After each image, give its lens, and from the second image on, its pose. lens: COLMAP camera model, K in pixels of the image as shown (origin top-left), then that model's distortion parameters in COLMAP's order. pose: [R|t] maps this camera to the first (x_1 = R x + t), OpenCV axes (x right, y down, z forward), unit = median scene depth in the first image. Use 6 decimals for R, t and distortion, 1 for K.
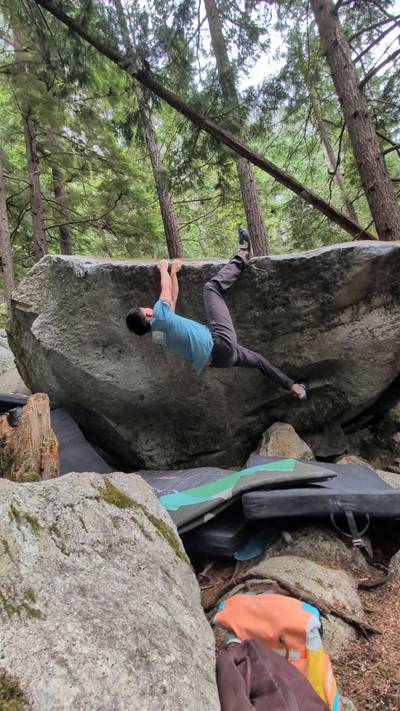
lens RADIAL K [[323.7, 0, 199.4], [0, 323.7, 353.7], [0, 0, 1]] dist [0.012225, 0.000774]
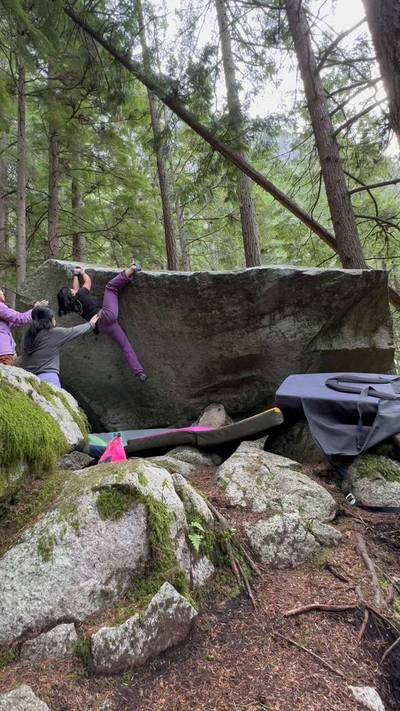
lens RADIAL K [[333.8, 0, 203.2], [0, 333.8, 353.6], [0, 0, 1]] dist [0.000312, -0.002966]
pose [[0.997075, 0.073017, -0.022583, 0.199158], [-0.074003, 0.996176, -0.046449, 0.077610], [0.019105, 0.047984, 0.998665, -0.270114]]
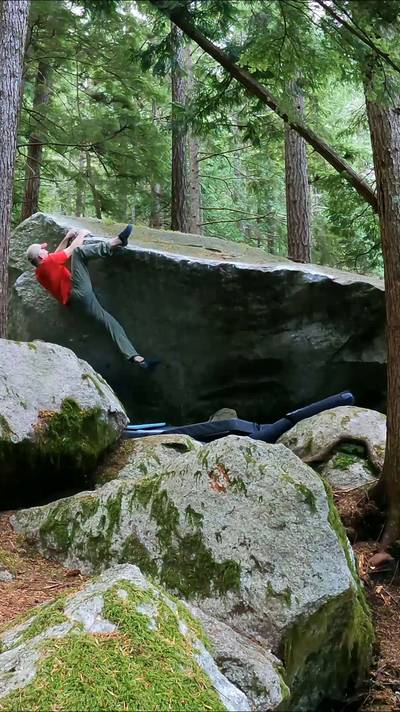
lens RADIAL K [[596.7, 0, 204.0], [0, 596.7, 352.7], [0, 0, 1]] dist [0.057011, -0.051160]
pose [[0.984142, 0.176330, -0.019296, 0.159903], [-0.176602, 0.984191, -0.013436, 0.061101], [0.016622, 0.016630, 0.999724, -0.989669]]
